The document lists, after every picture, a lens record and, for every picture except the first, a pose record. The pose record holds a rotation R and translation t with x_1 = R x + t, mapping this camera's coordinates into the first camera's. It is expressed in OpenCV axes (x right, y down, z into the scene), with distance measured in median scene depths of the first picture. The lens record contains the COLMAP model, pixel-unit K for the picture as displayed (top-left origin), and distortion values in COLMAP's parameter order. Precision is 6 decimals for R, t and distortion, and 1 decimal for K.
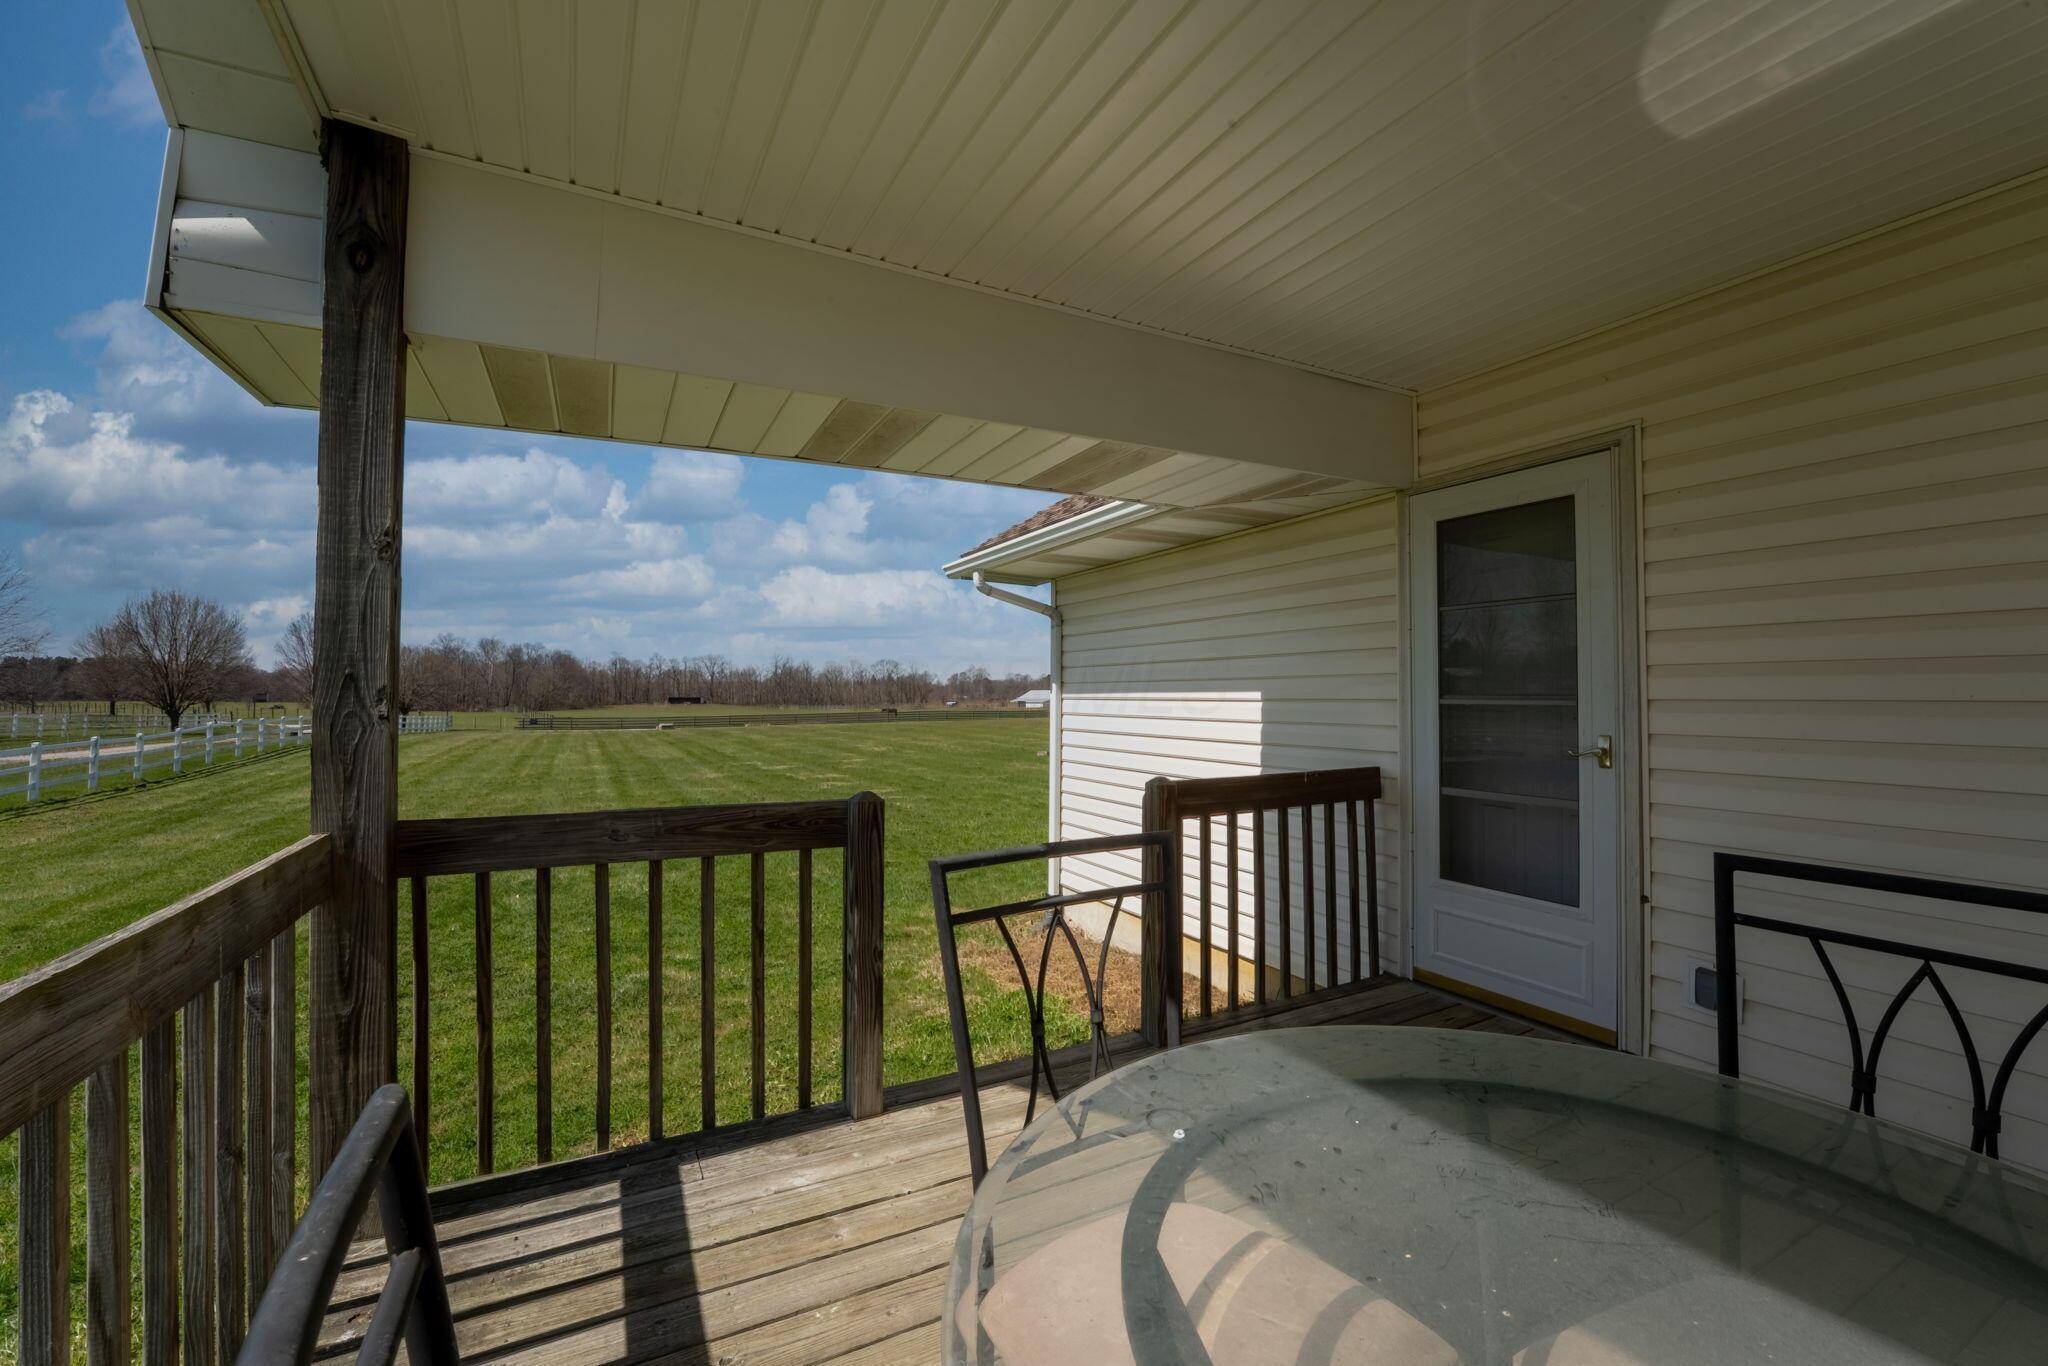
lens RADIAL K [[836.9, 0, 1024.0], [0, 836.9, 683.0], [0, 0, 1]] dist [-0.021567, 0.000401]
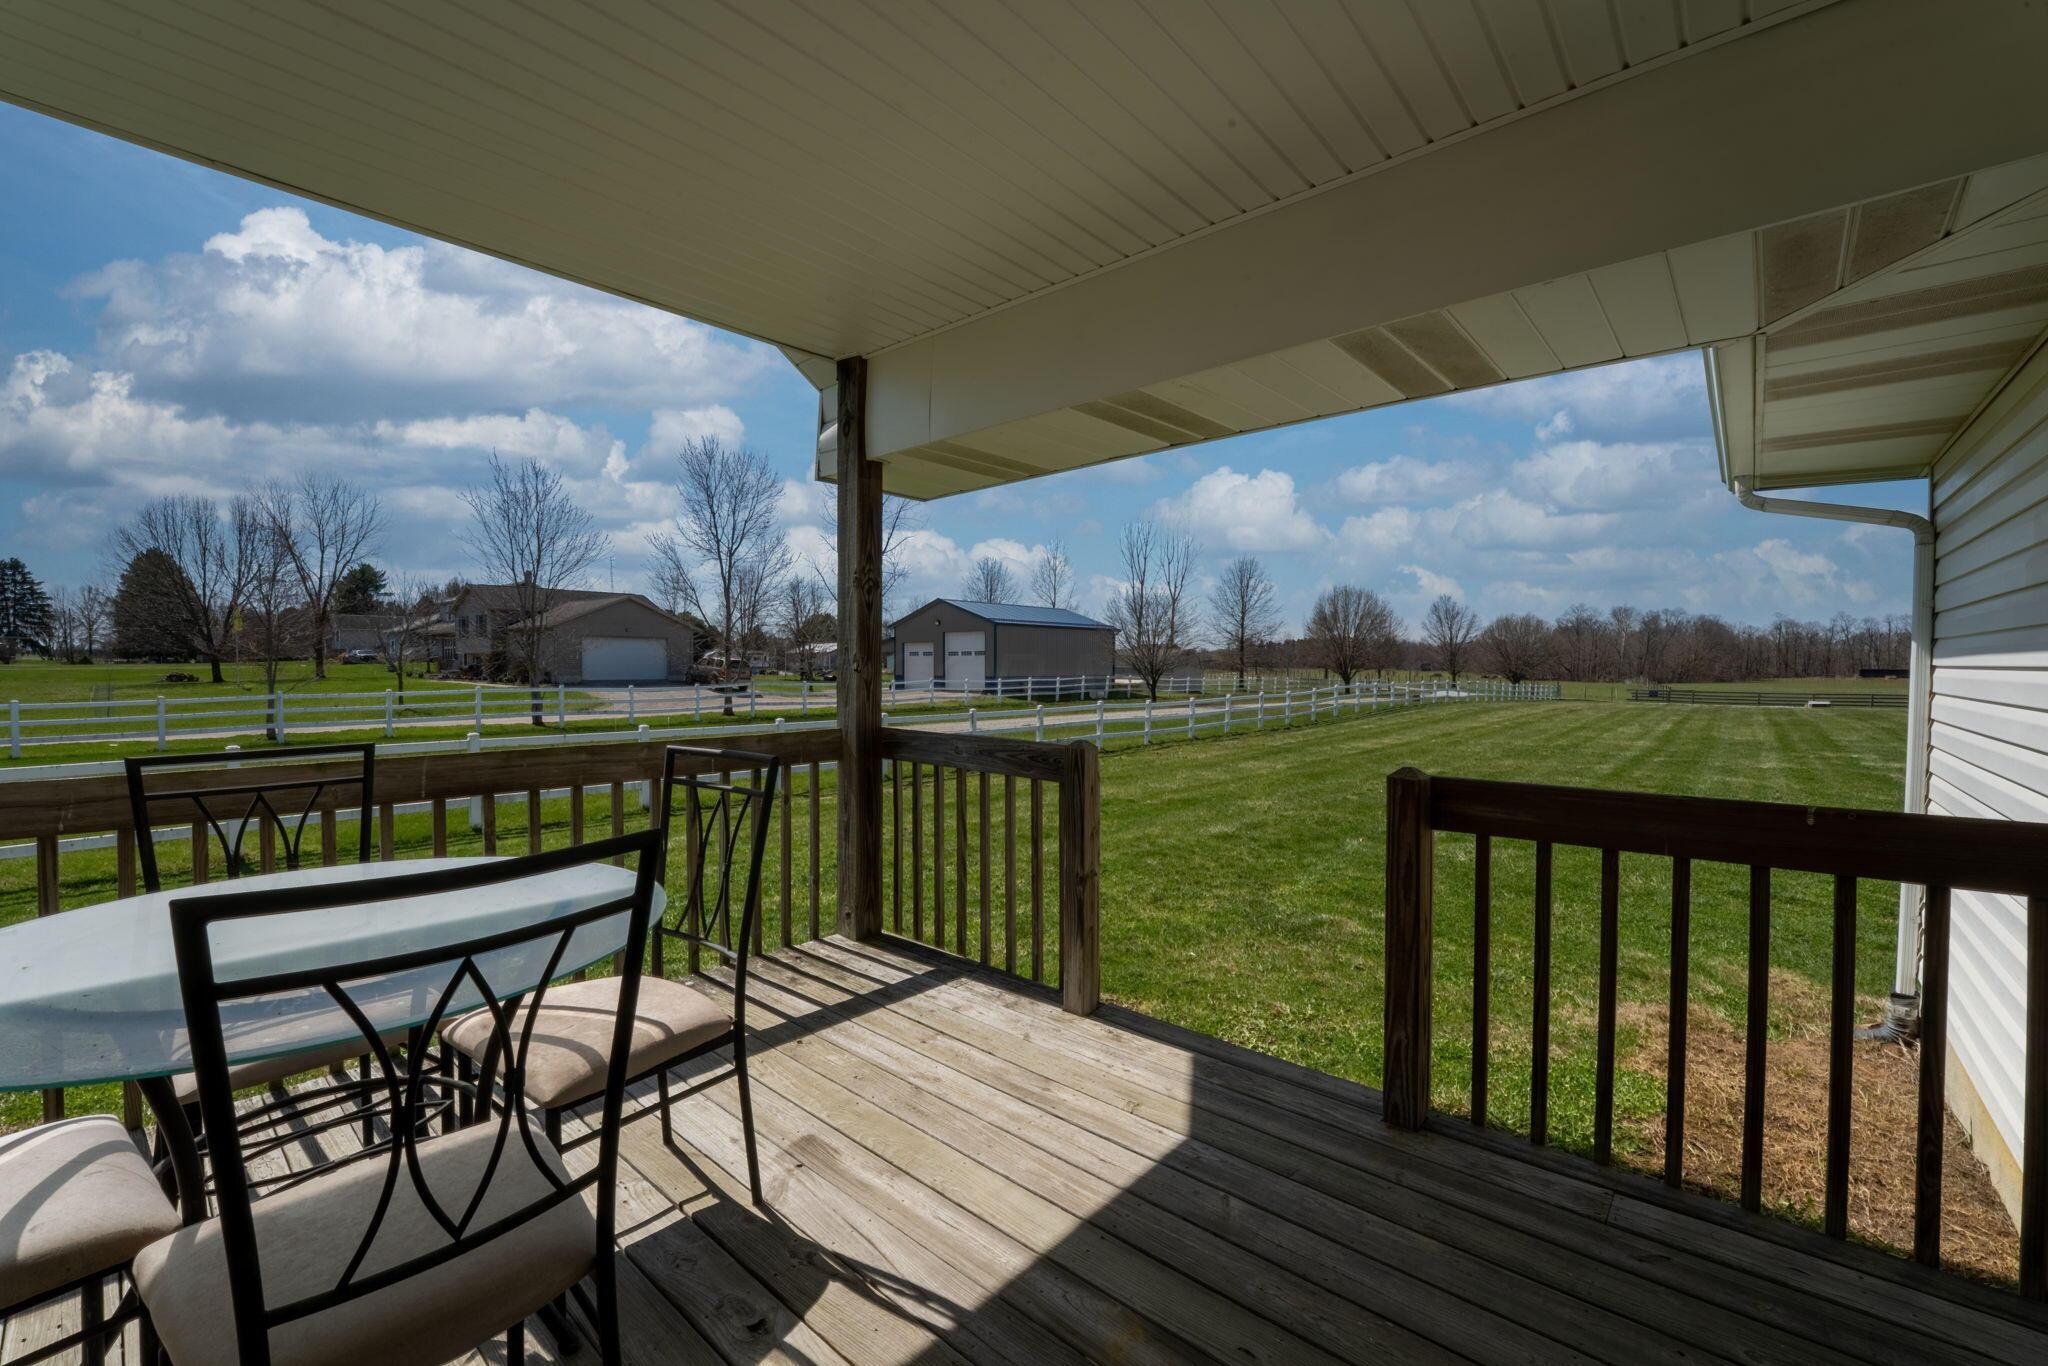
lens RADIAL K [[836.9, 0, 1024.0], [0, 836.9, 683.0], [0, 0, 1]] dist [-0.021567, 0.000401]
pose [[0.357886, 0.021733, -0.933512, 0.145719], [0.011849, 0.999543, 0.027813, 0.002898], [0.933690, -0.021015, 0.357465, 0.085141]]
